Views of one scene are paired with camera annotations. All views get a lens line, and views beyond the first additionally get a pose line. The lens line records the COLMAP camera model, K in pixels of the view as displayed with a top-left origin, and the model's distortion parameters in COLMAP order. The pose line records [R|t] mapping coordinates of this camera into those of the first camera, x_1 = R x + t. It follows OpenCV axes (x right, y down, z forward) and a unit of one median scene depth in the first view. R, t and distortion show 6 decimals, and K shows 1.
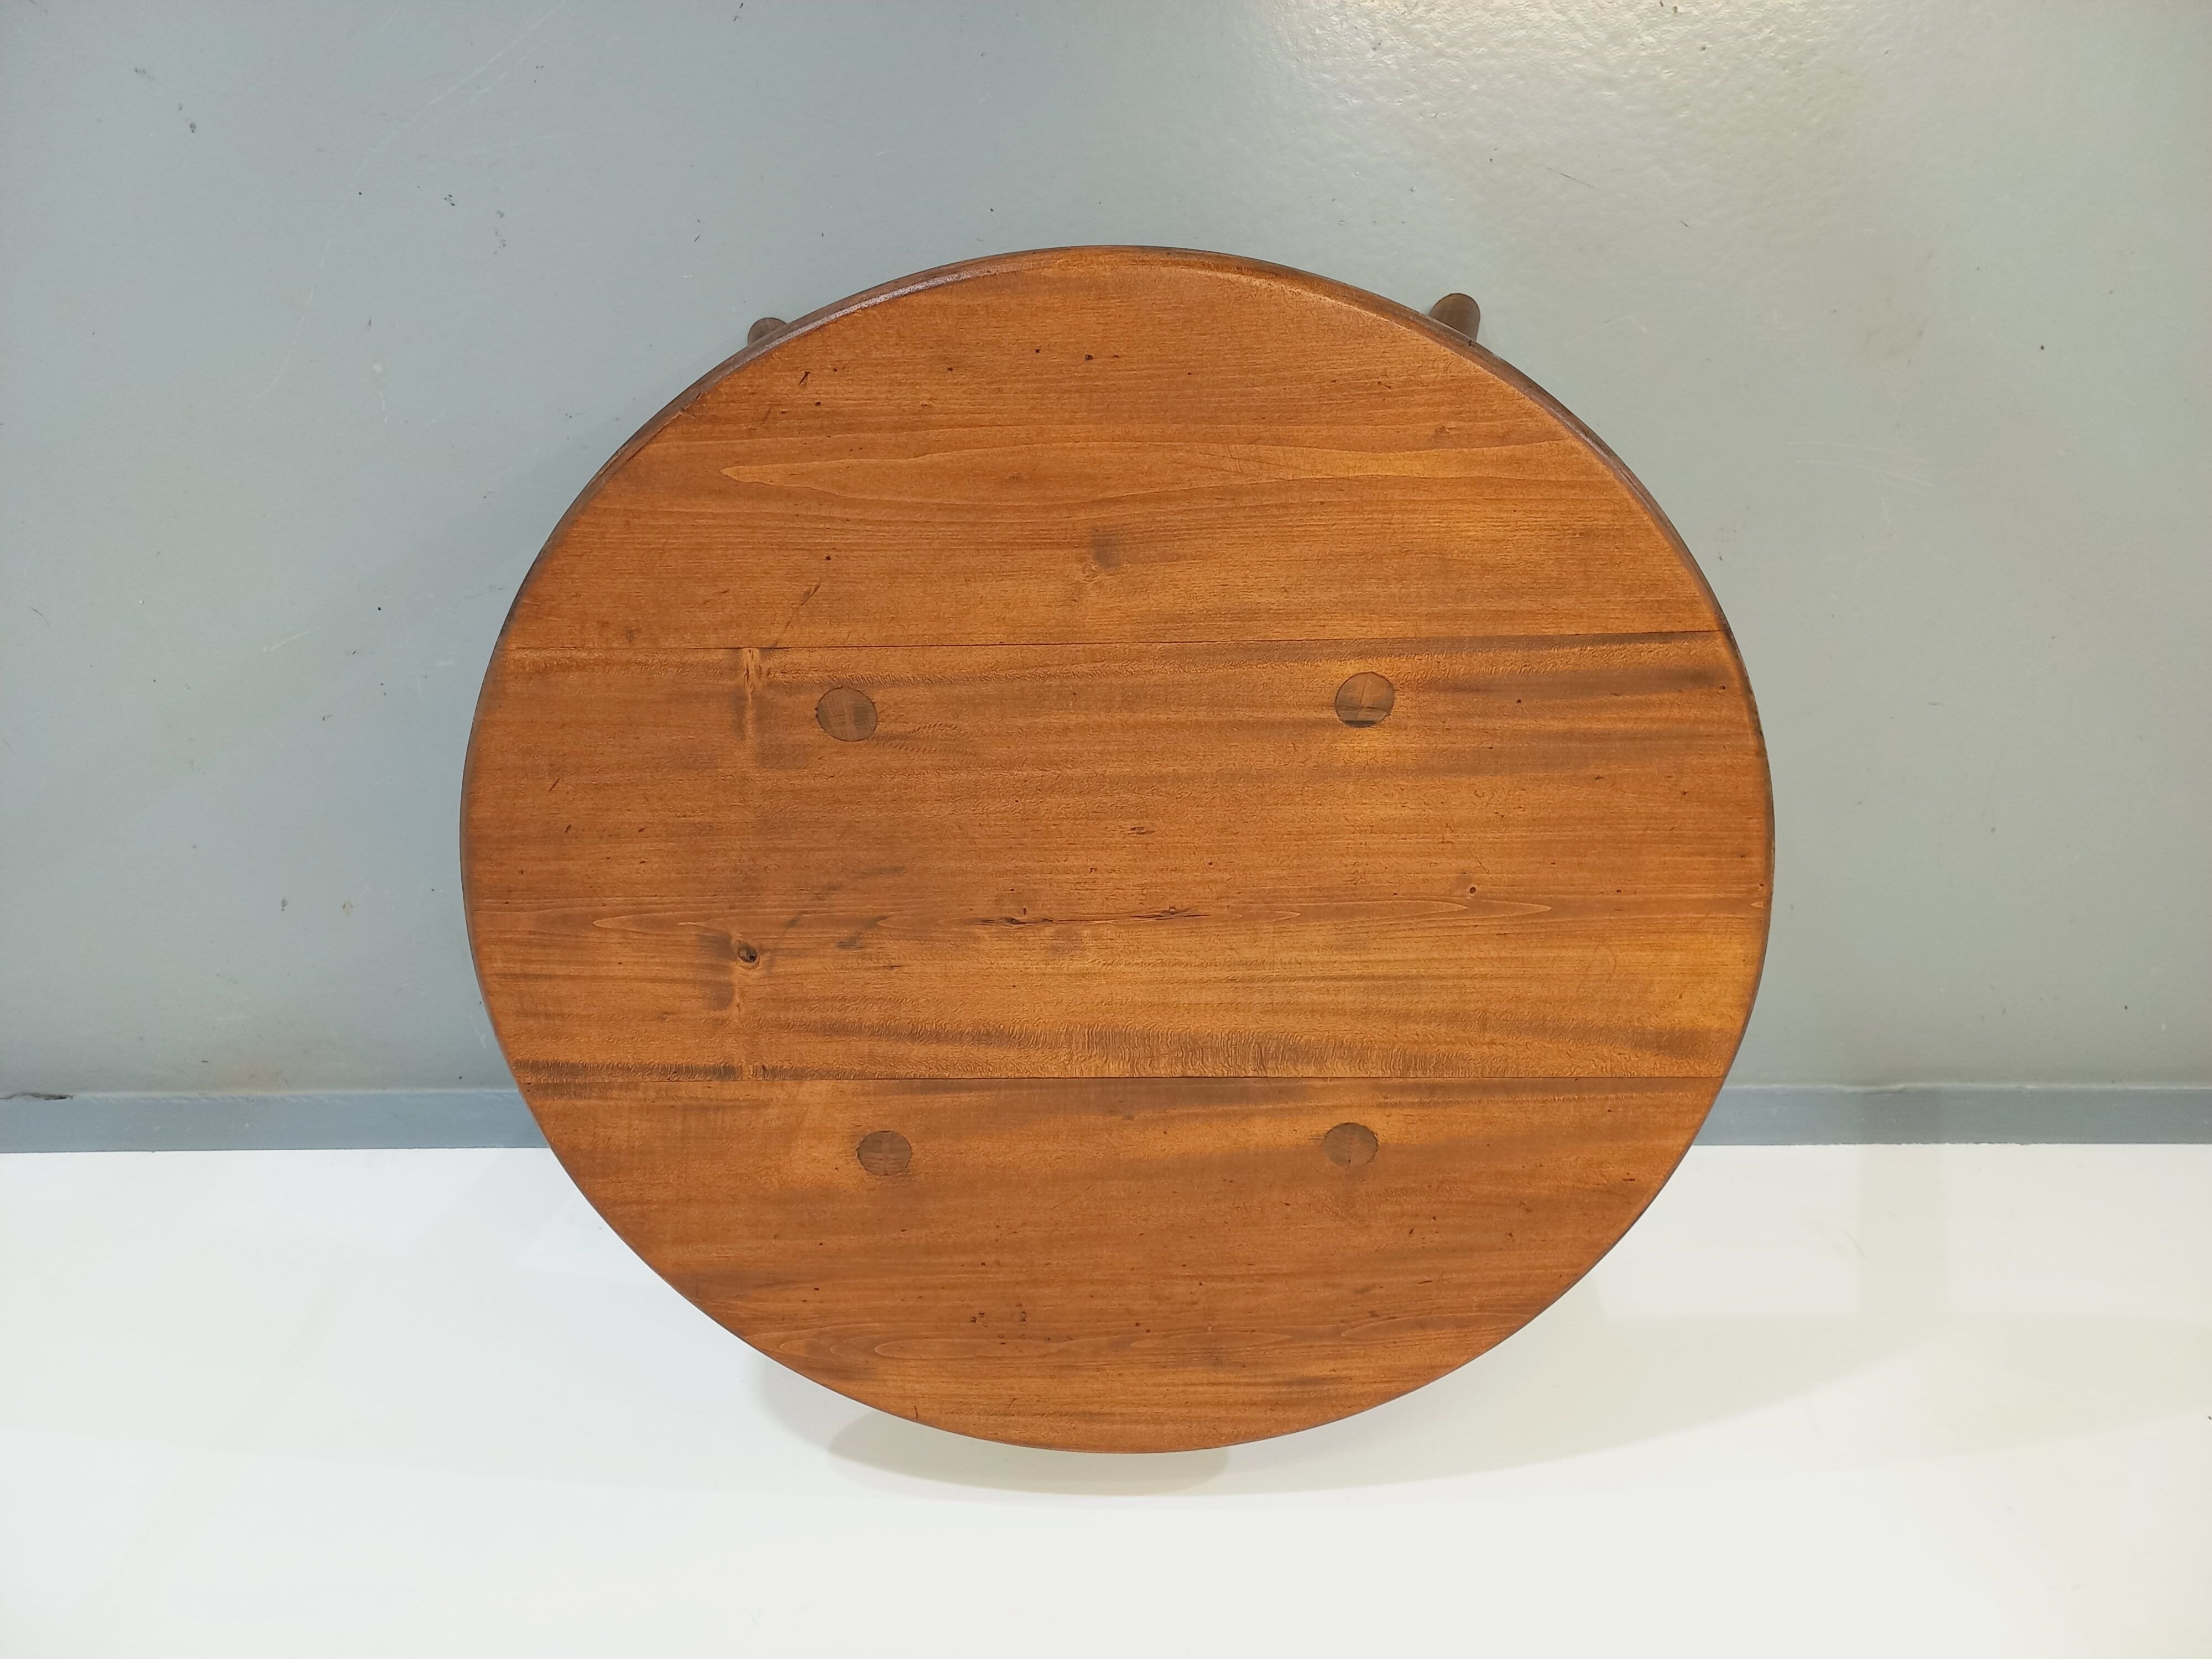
lens RADIAL K [[1576.6, 0, 1111.8], [0, 1576.6, 837.2], [0, 0, 1]] dist [0.088778, -0.000915]
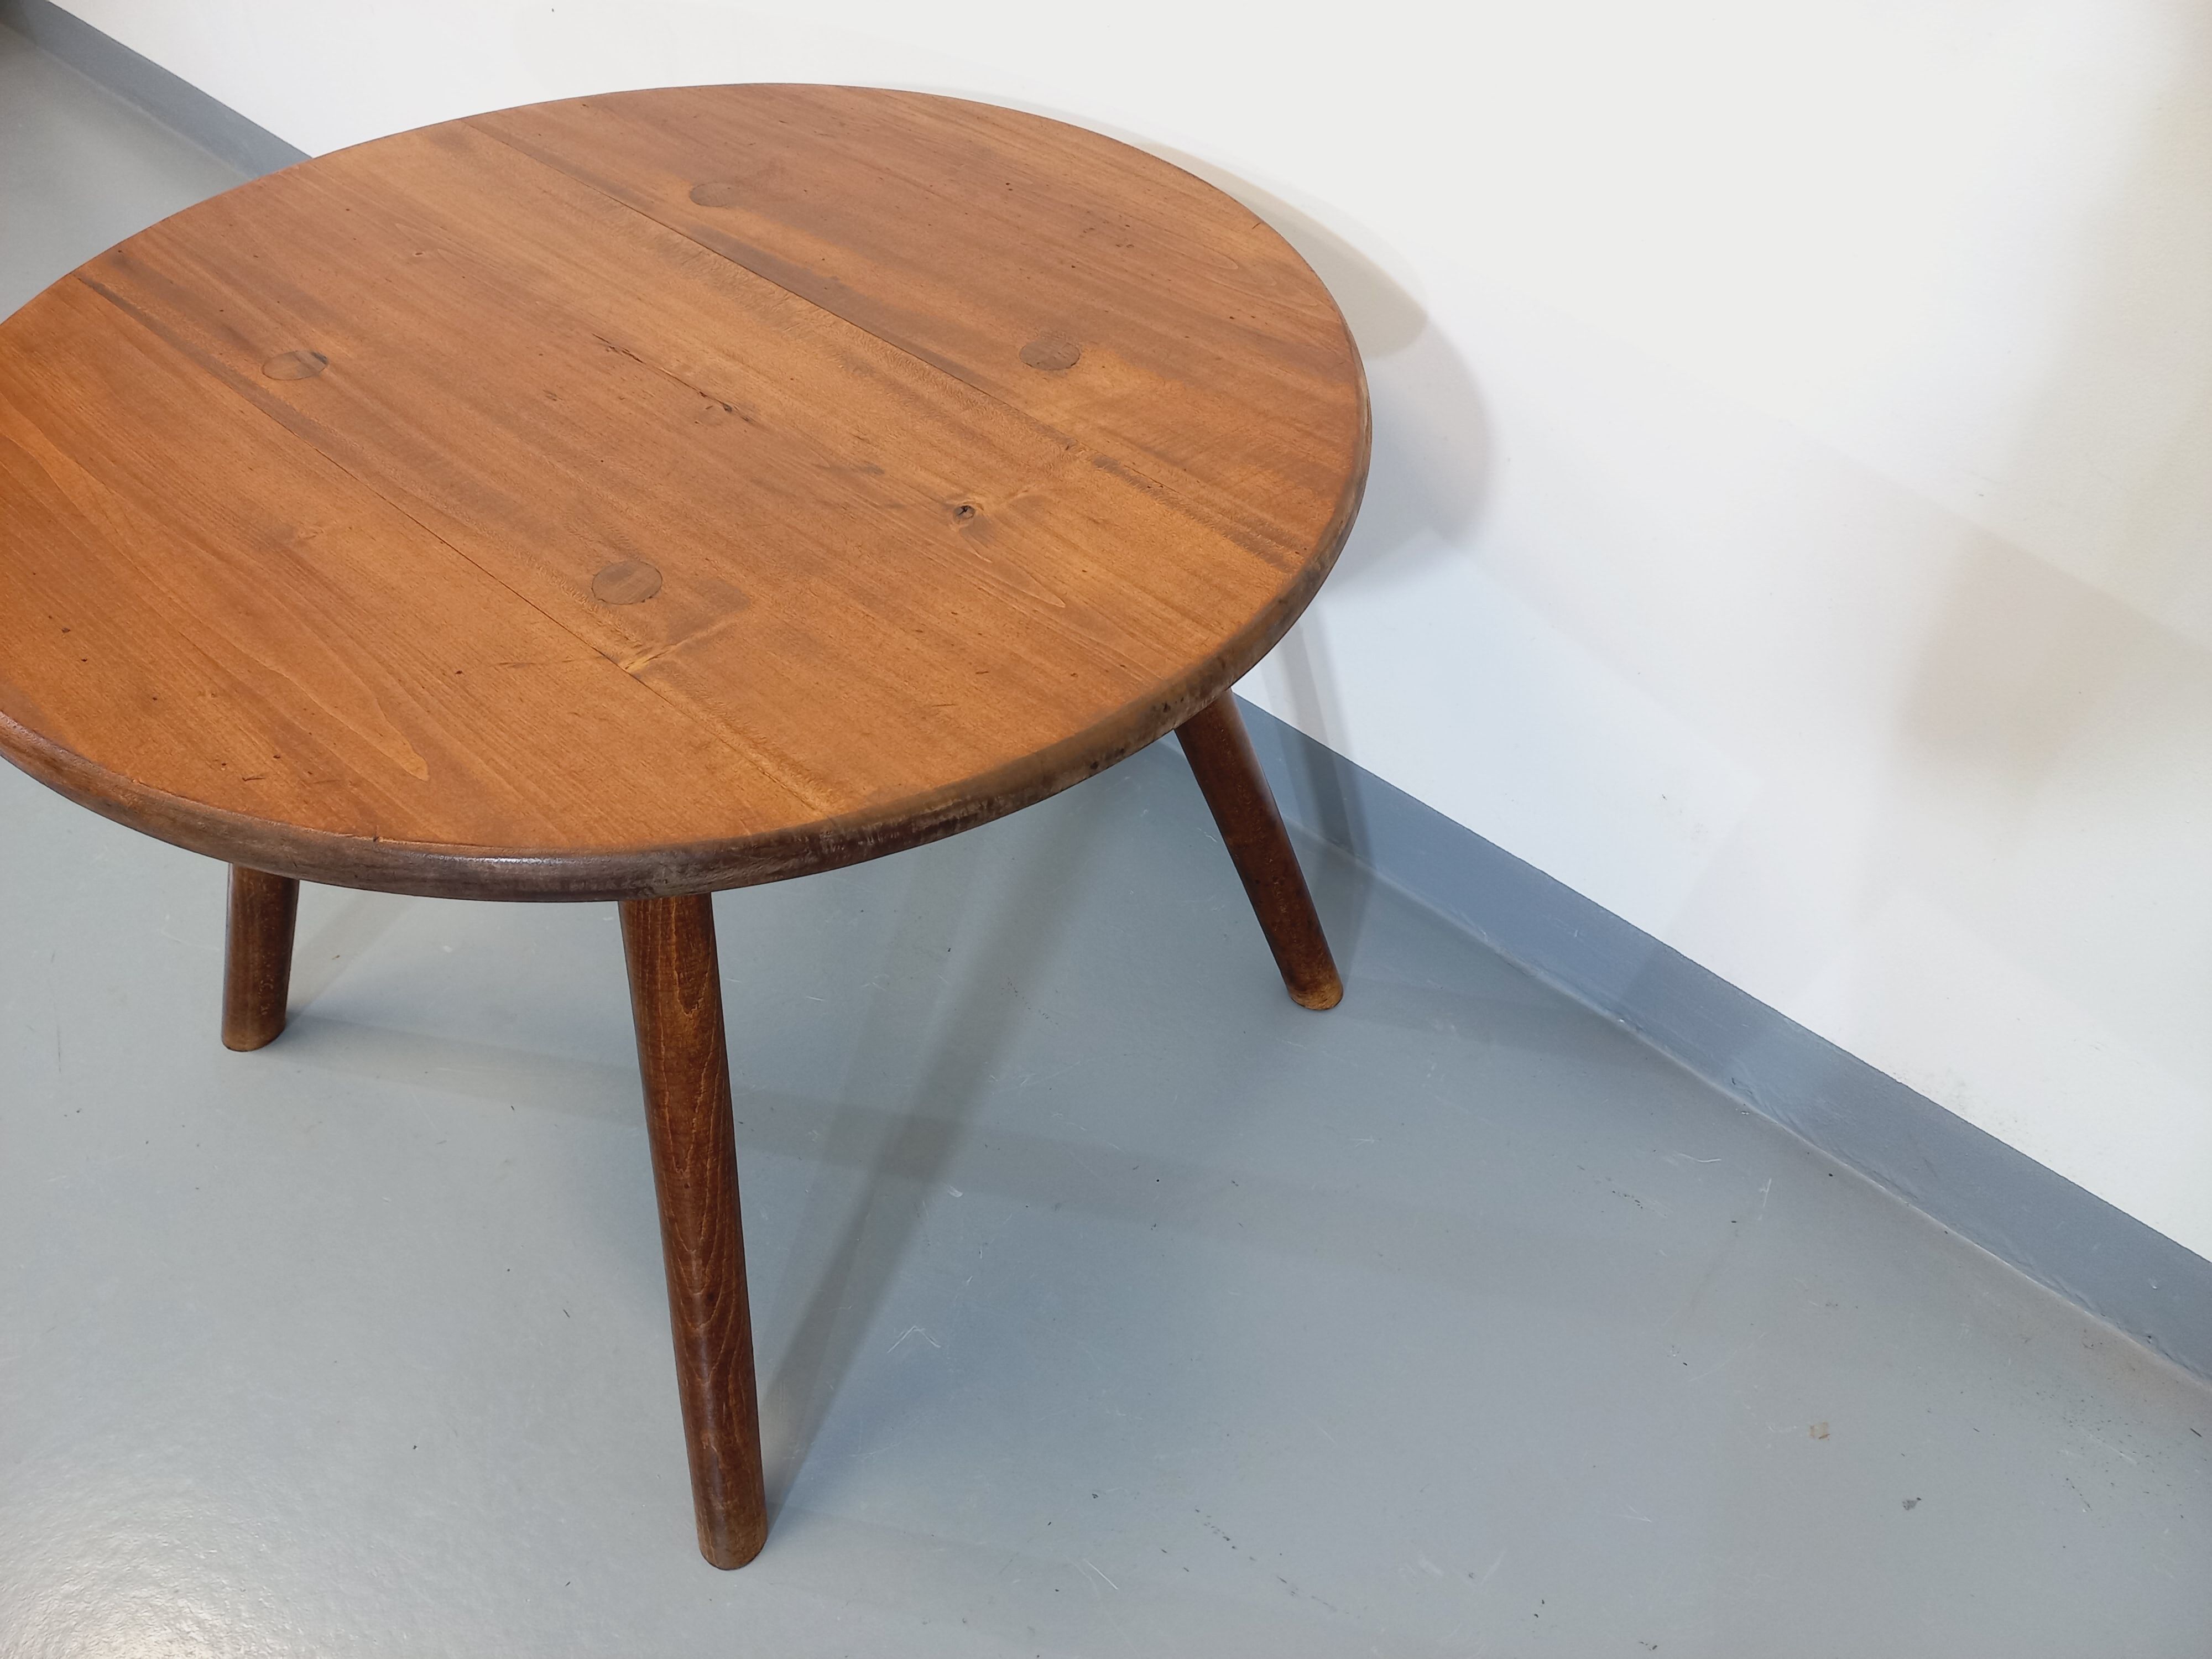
lens RADIAL K [[1630.4, 0, 1110.9], [0, 1630.4, 780.3], [0, 0, 1]] dist [0.100365, -0.127669]
pose [[-0.730693, -0.467379, 0.497638, -0.801369], [0.634997, -0.732978, 0.243971, -0.195732], [0.250731, 0.494266, 0.832367, 0.383700]]
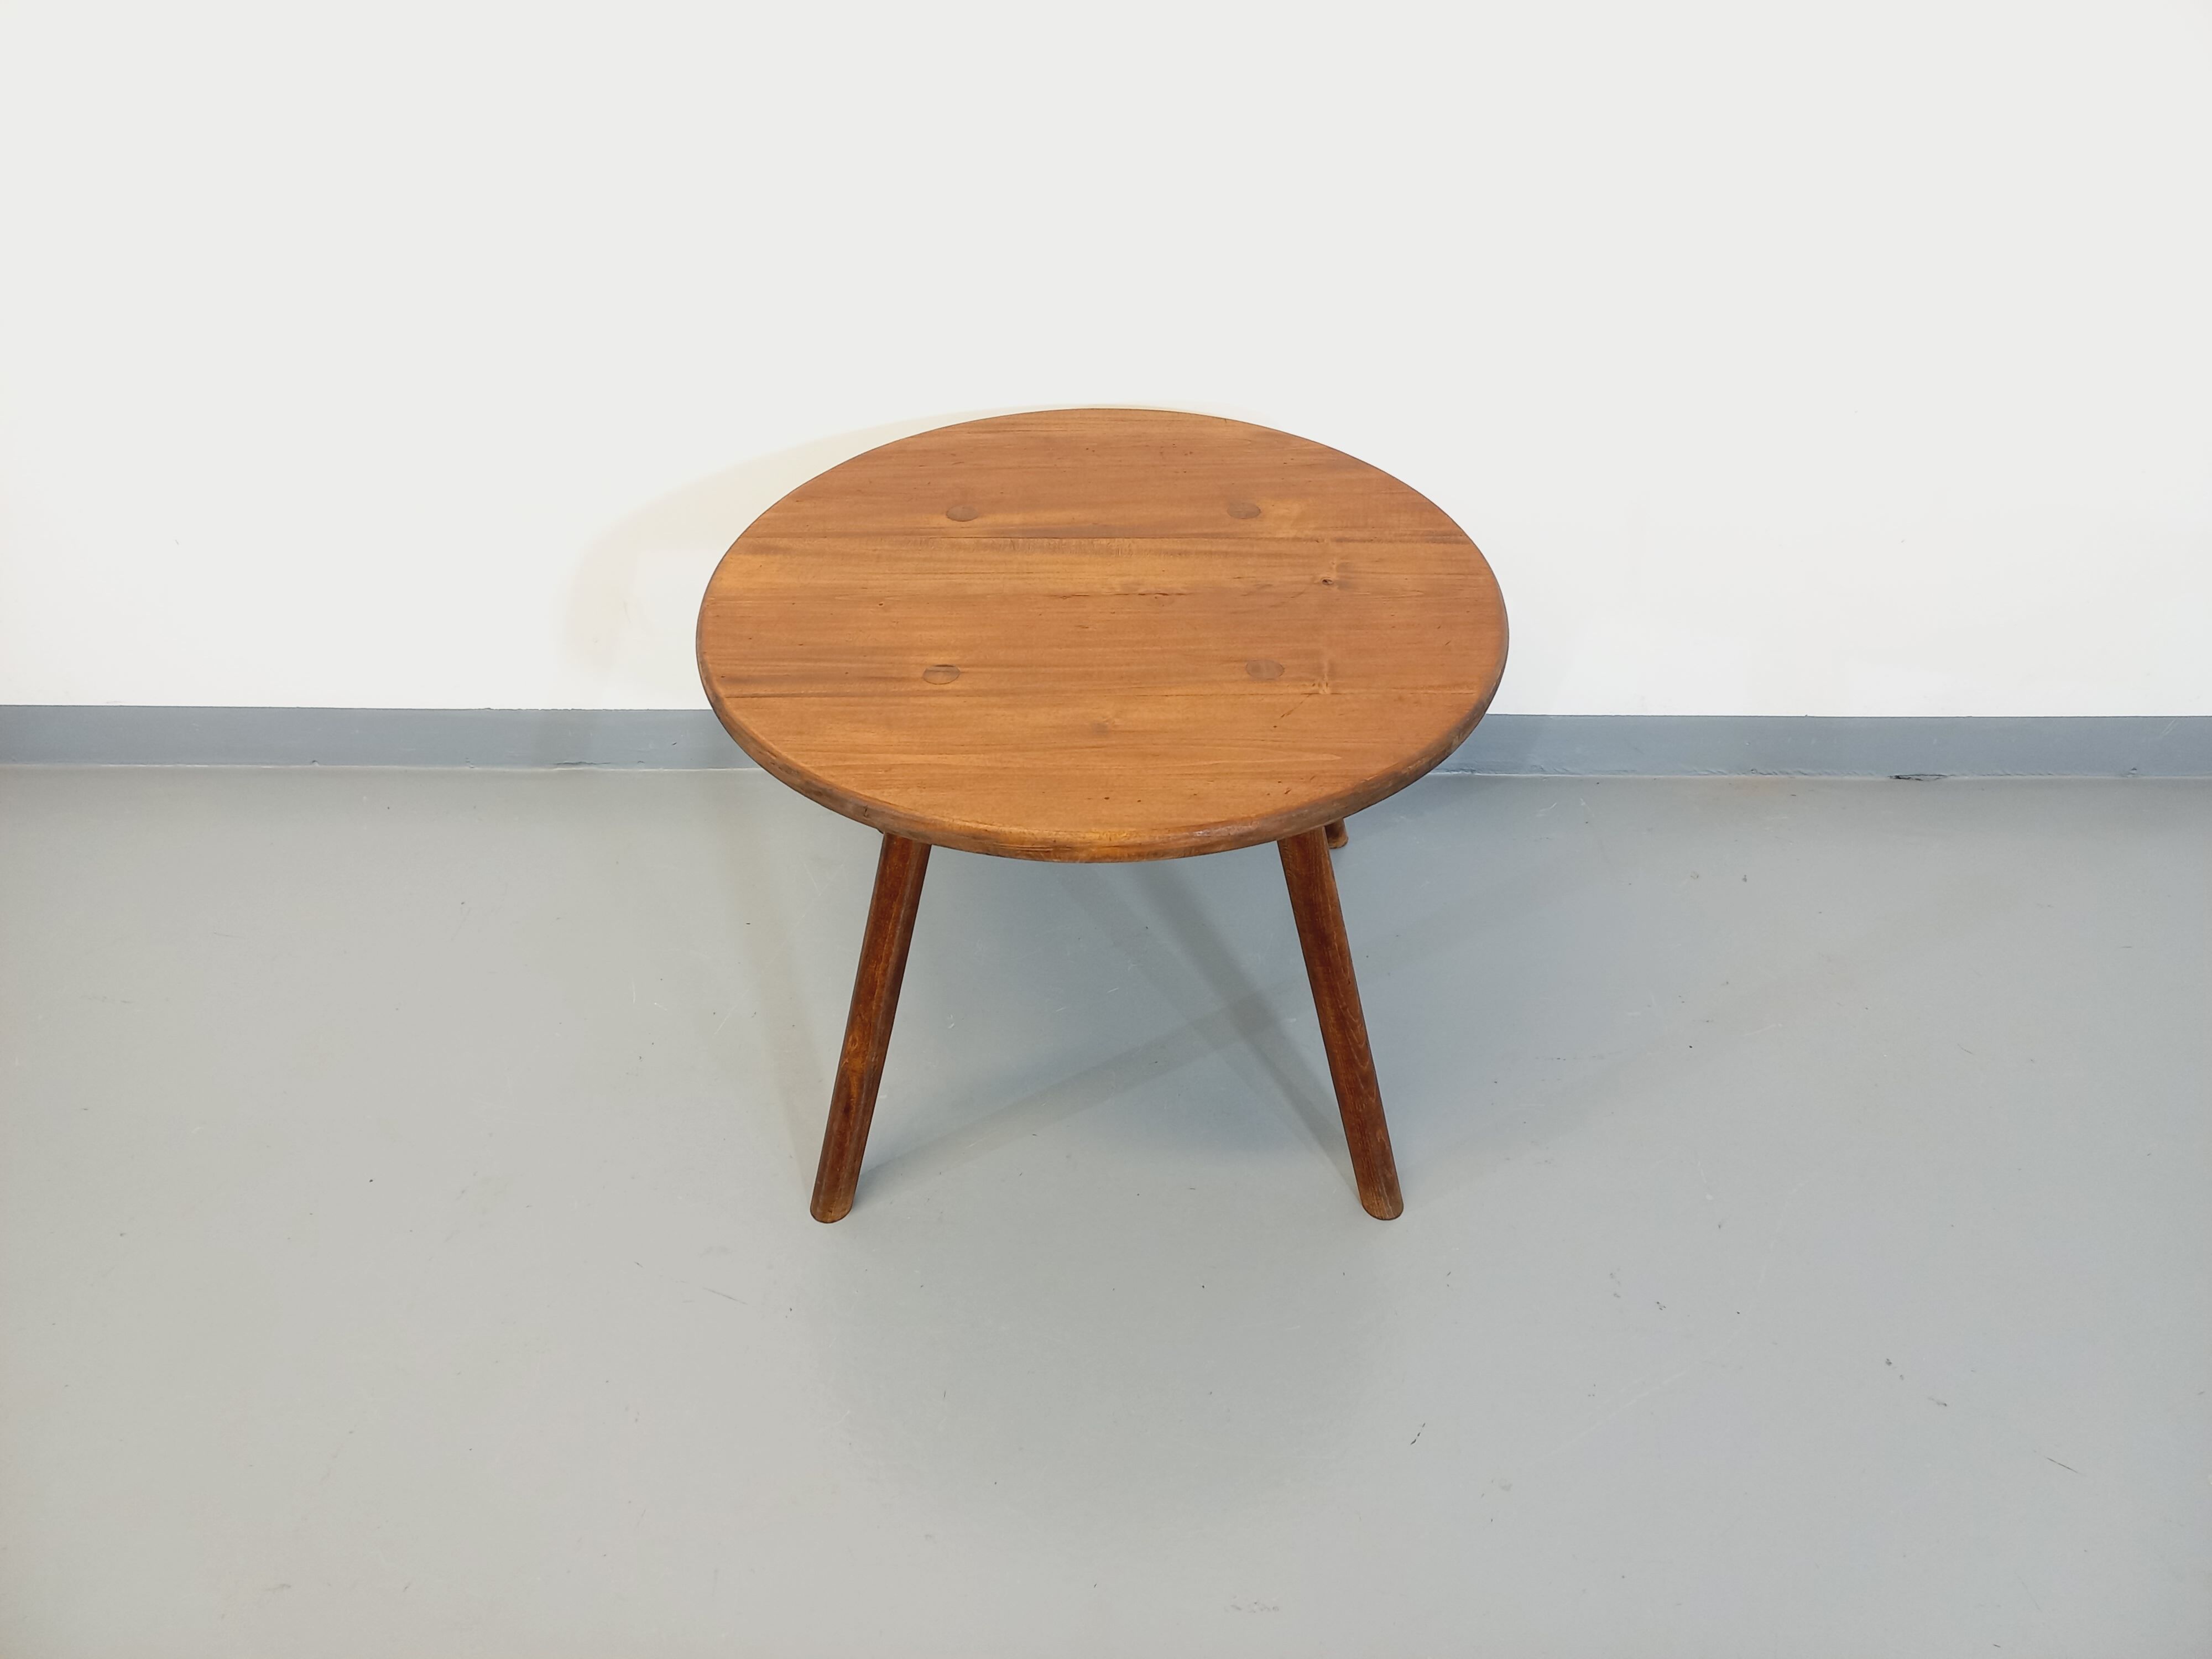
lens RADIAL K [[1630.4, 0, 1110.9], [0, 1630.4, 780.3], [0, 0, 1]] dist [0.100365, -0.127669]
pose [[-0.999489, 0.006295, 0.031346, -0.061053], [0.010263, -0.865372, 0.501025, -0.967617], [0.030279, 0.501091, 0.864865, -0.361320]]
